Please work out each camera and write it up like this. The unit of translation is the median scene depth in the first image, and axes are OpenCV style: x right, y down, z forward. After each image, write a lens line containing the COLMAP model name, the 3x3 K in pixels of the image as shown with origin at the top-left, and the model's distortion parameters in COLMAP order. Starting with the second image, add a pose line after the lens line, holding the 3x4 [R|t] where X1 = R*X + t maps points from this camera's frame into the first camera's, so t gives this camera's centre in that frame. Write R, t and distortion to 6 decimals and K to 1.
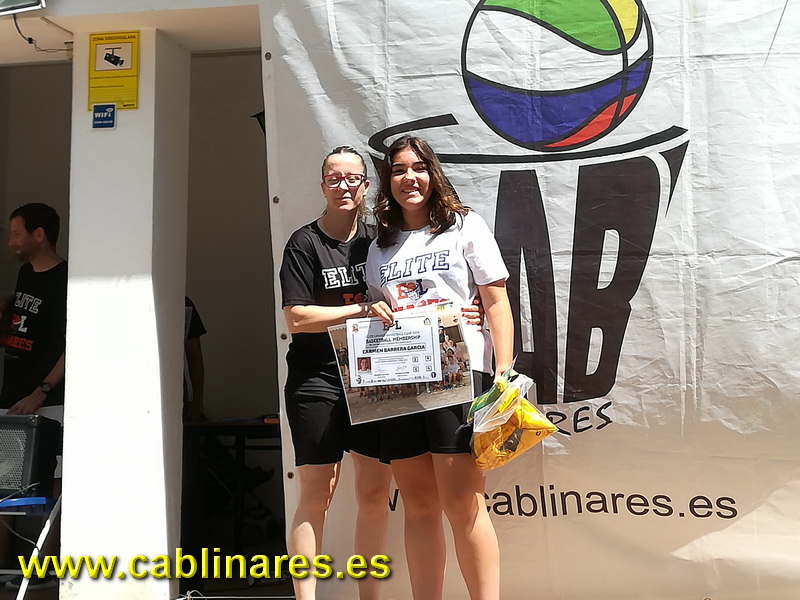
lens RADIAL K [[1364.6, 0, 402.6], [0, 1364.6, 300.3], [0, 0, 1]] dist [0.018265, -0.054417]
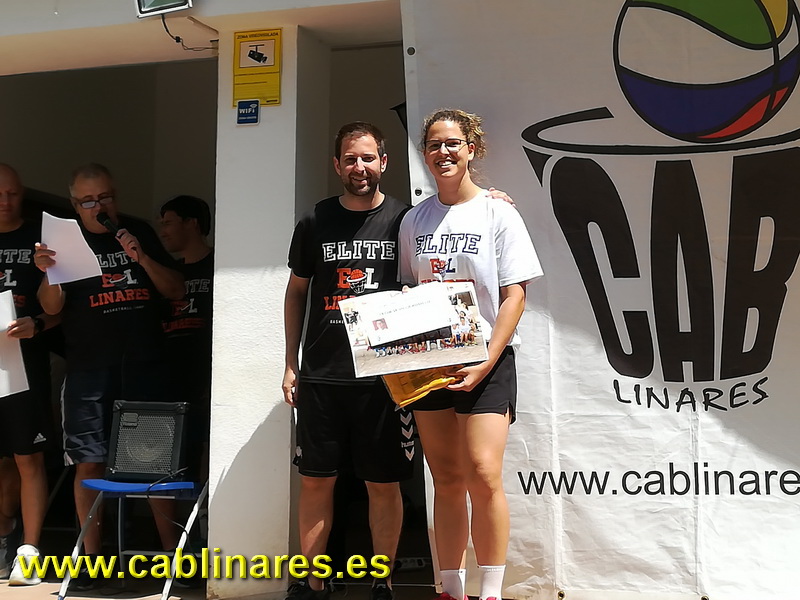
lens RADIAL K [[1446.1, 0, 384.9], [0, 1446.1, 297.4], [0, 0, 1]] dist [0.057178, 0.007203]
pose [[0.996532, -0.000483, -0.083208, -0.040786], [0.000285, 0.999997, -0.002384, 0.011687], [0.083209, 0.002352, 0.996529, -0.122937]]
